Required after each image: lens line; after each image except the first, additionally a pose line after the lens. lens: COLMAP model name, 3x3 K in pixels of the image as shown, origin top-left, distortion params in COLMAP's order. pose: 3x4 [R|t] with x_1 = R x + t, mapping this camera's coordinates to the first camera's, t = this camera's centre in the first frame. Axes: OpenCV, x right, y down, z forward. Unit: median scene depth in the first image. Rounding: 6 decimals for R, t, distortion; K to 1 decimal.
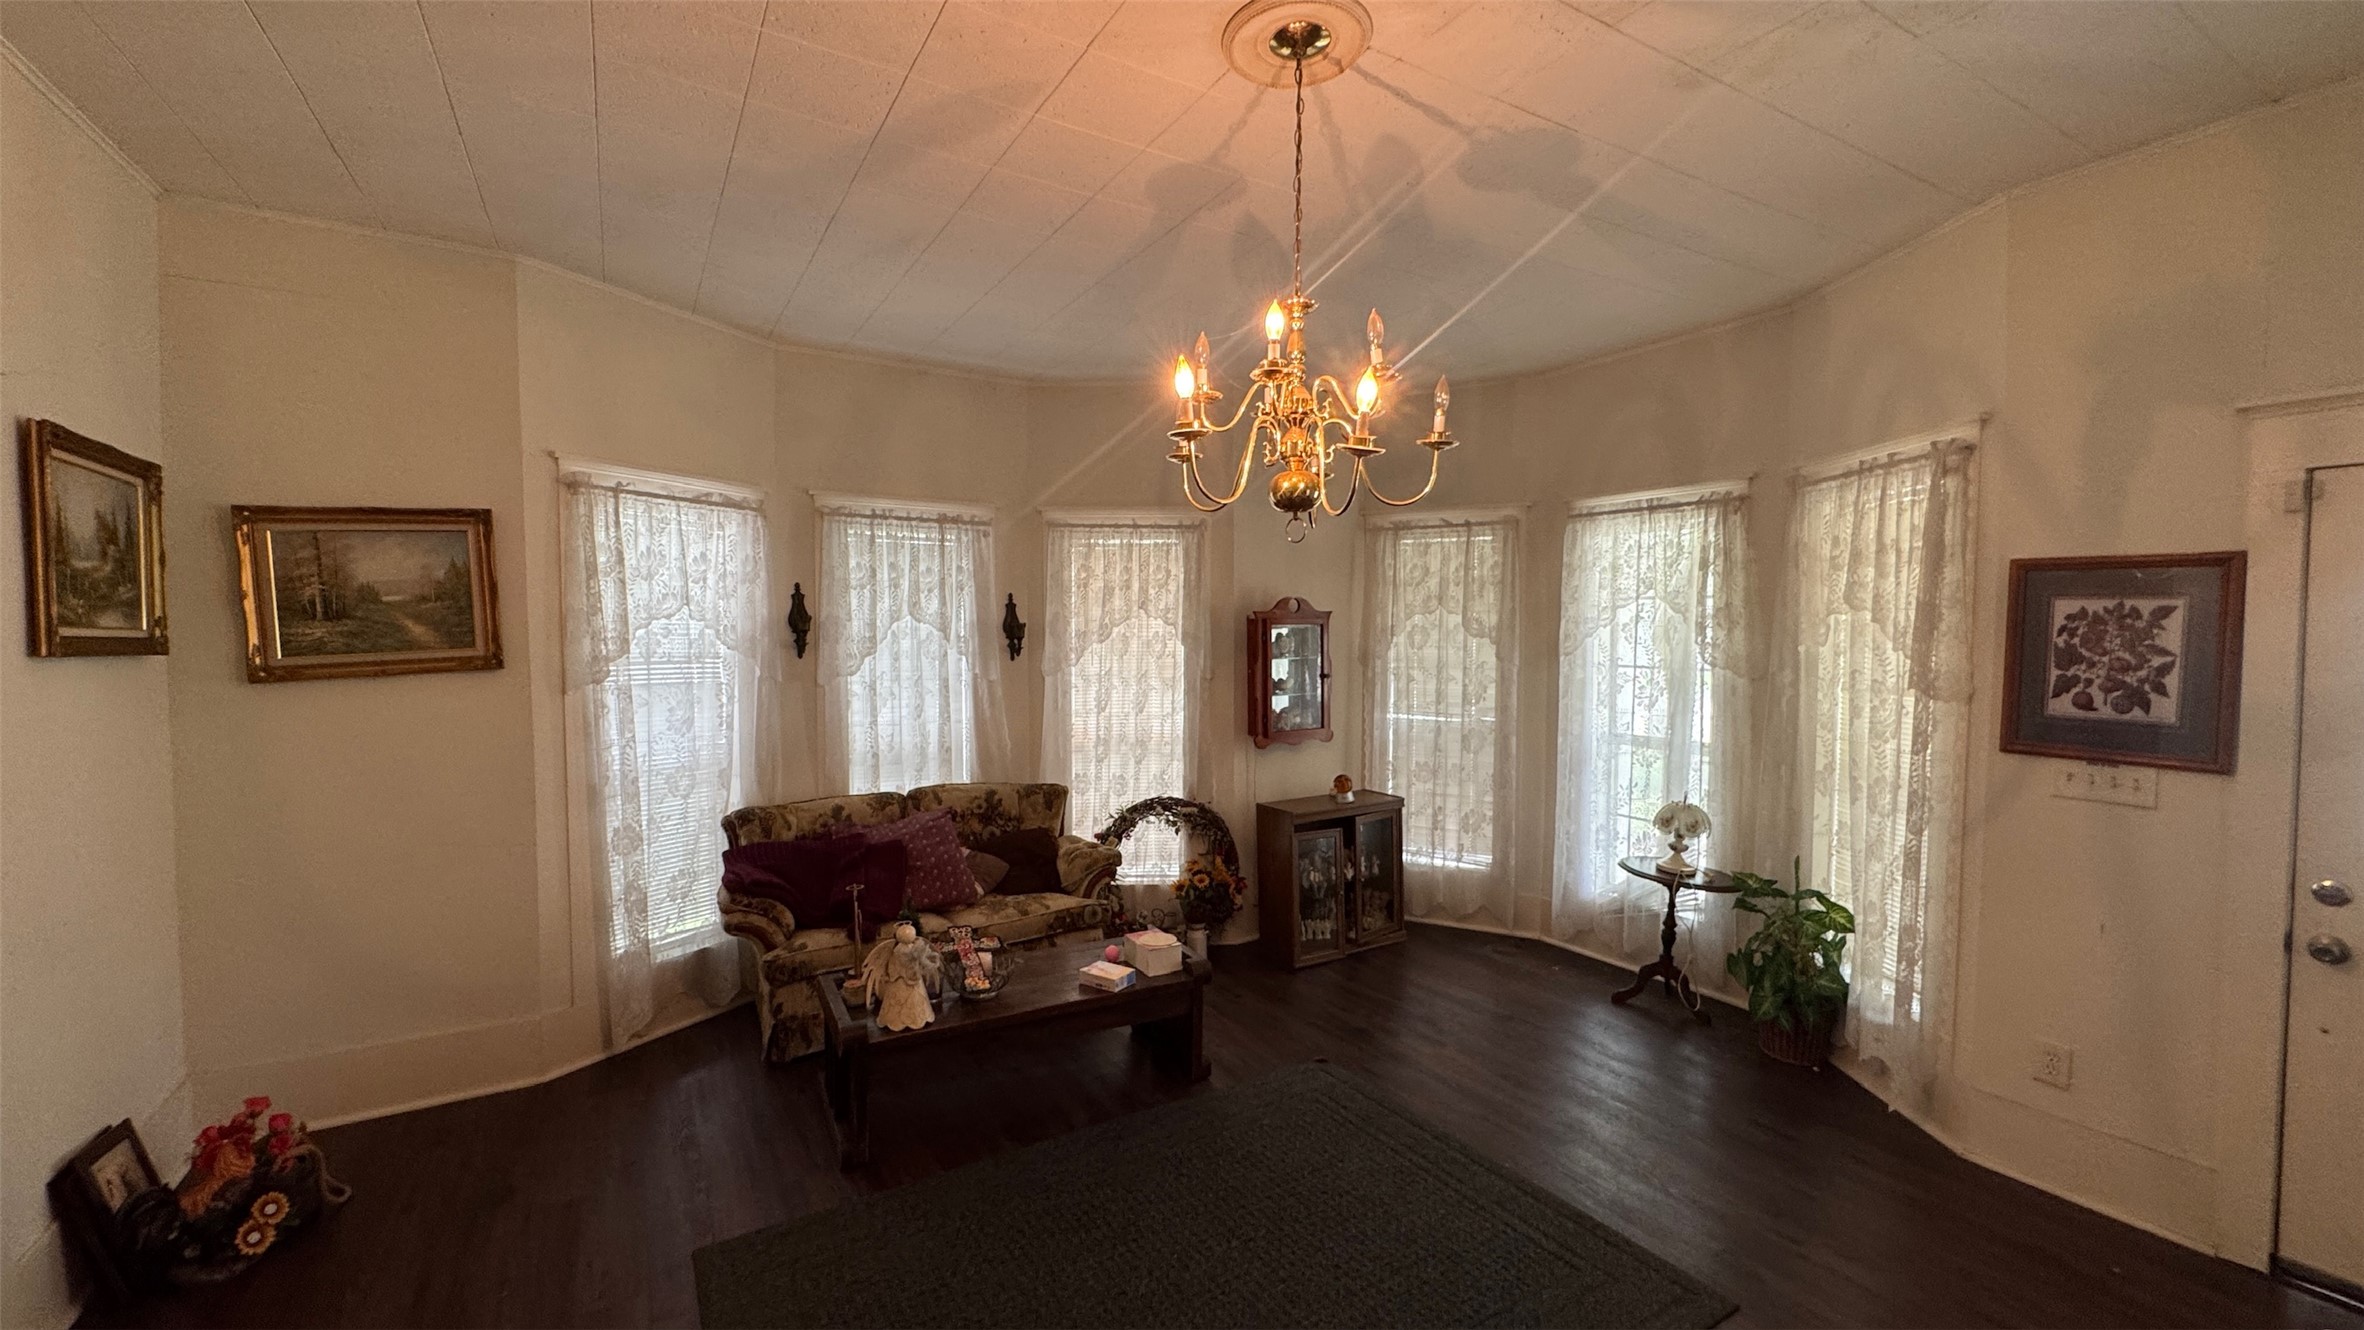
lens RADIAL K [[928.5, 0, 1175.0], [0, 928.5, 668.1], [0, 0, 1]] dist [-0.001414, 0.000036]
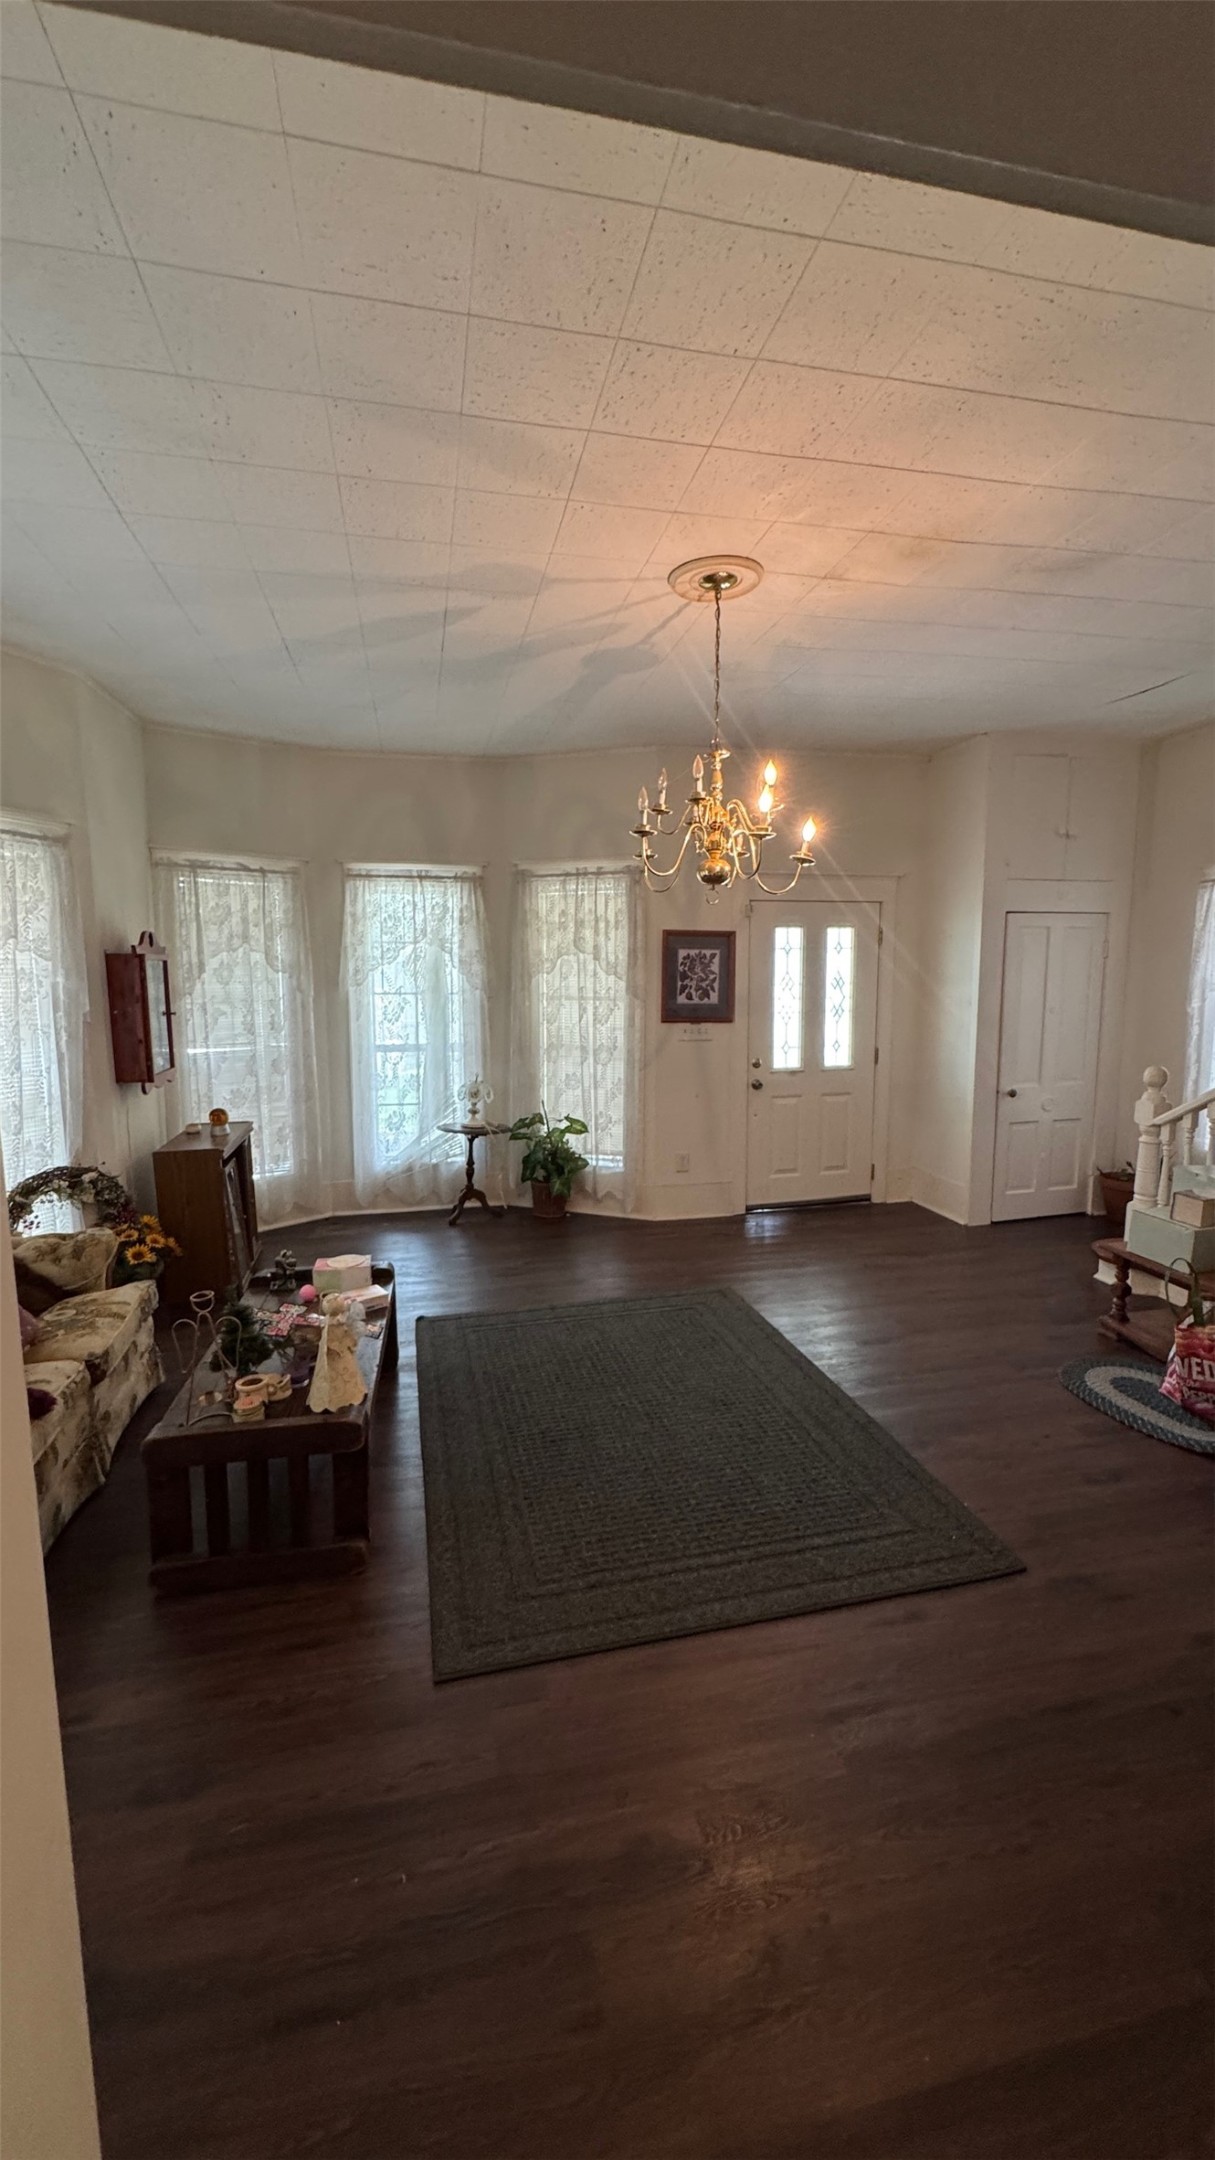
lens RADIAL K [[848.4, 0, 607.5], [0, 848.4, 1080.0], [0, 0, 1]] dist [-0.001414, 0.000036]
pose [[0.322010, -0.123598, 0.938634, -0.979428], [0.045564, 0.992316, 0.115036, -0.007149], [-0.945639, 0.005725, 0.325167, 0.508901]]
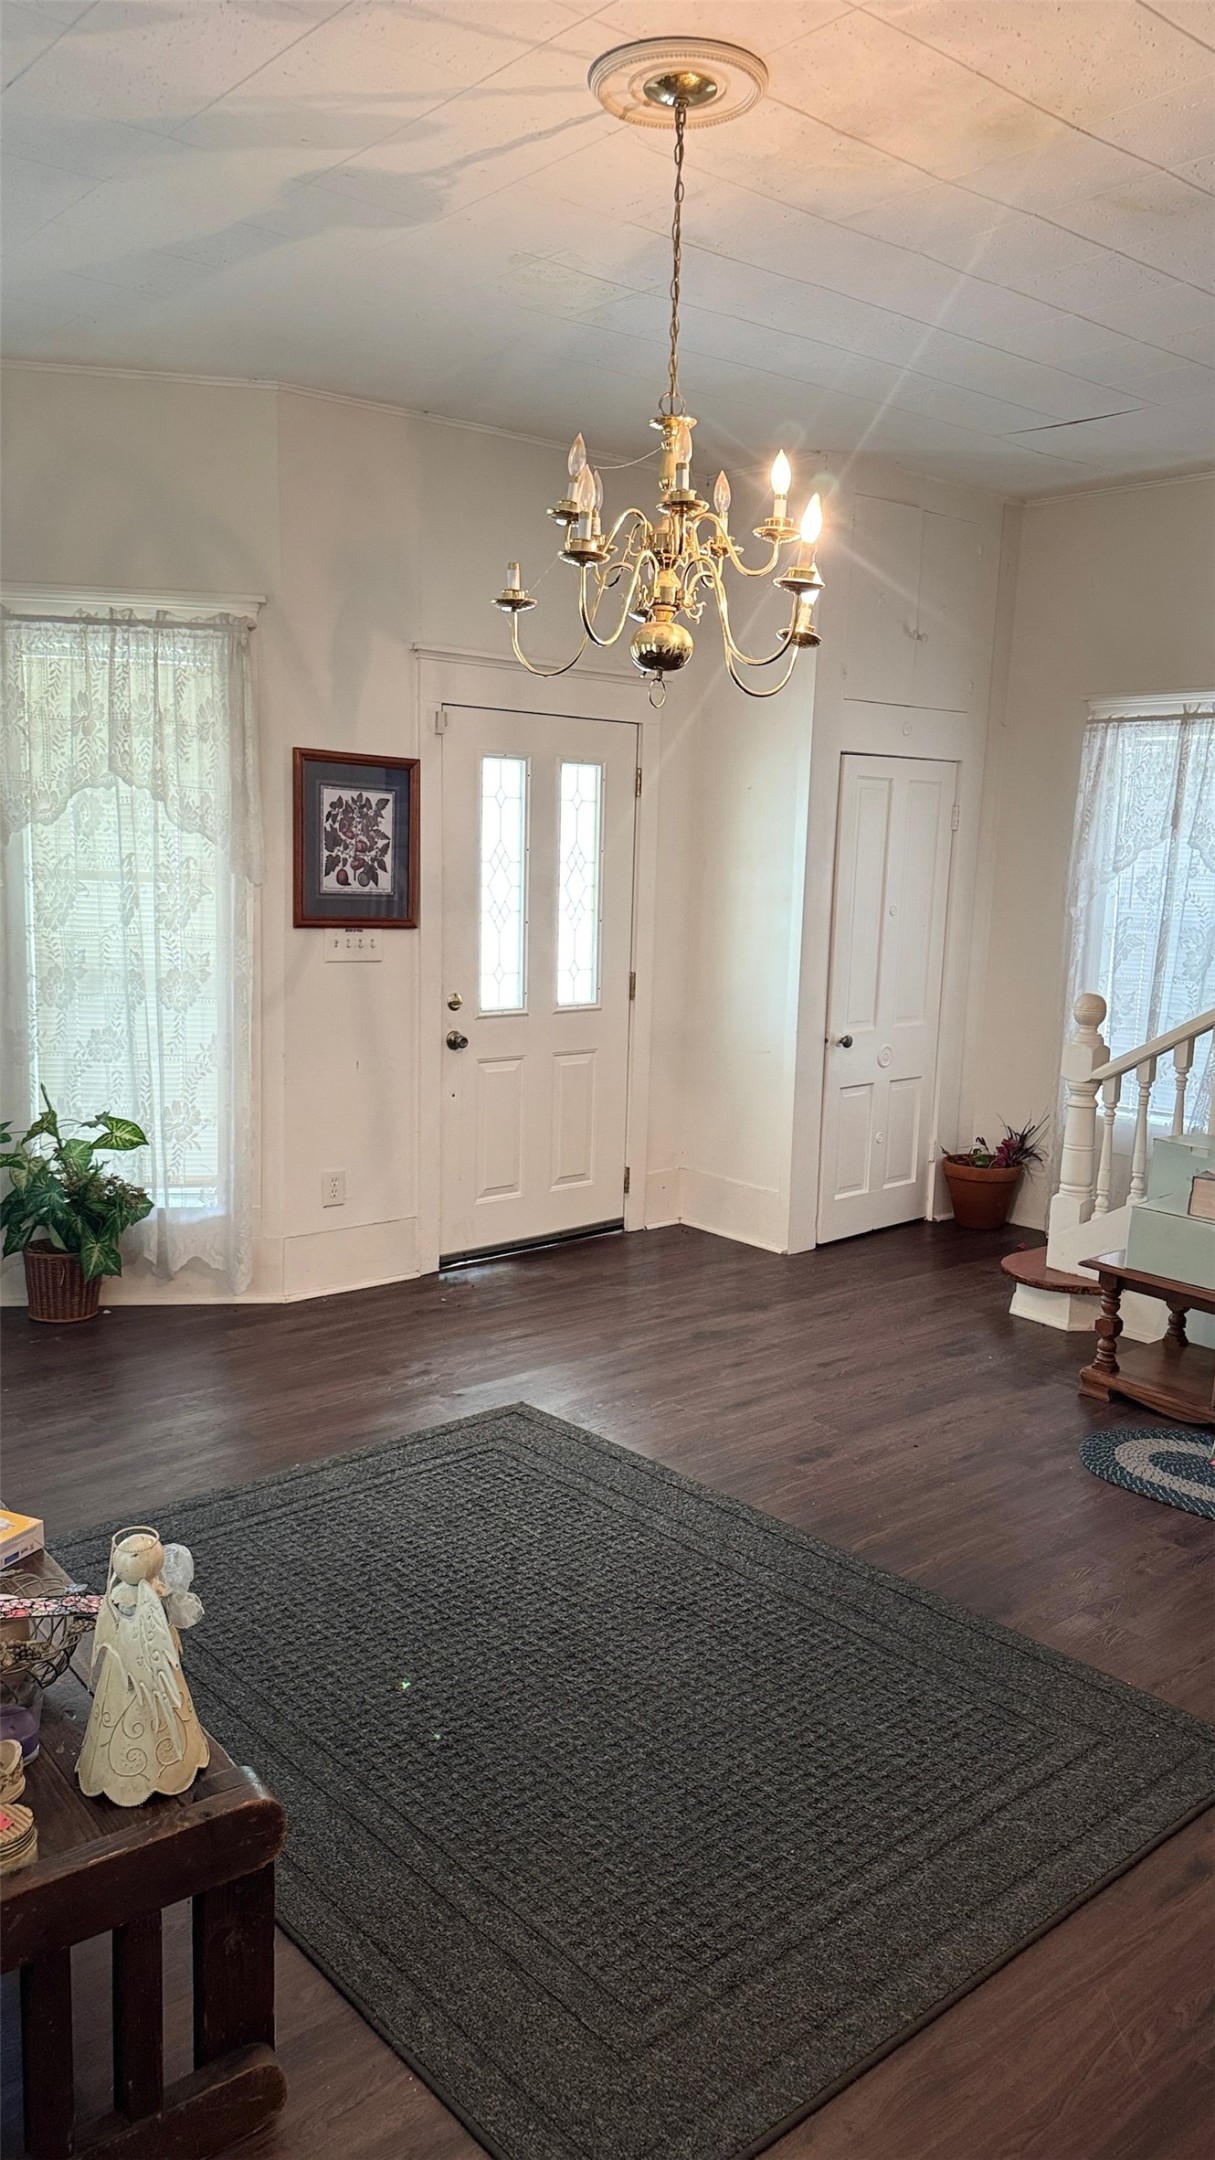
lens RADIAL K [[1489.8, 0, 601.8], [0, 1489.8, 1097.8], [0, 0, 1]] dist [0.111900, -0.162799]
pose [[-0.151486, -0.168948, 0.973914, -0.949038], [0.014924, 0.984782, 0.173155, -0.013472], [-0.988347, 0.040765, -0.146659, 0.932809]]
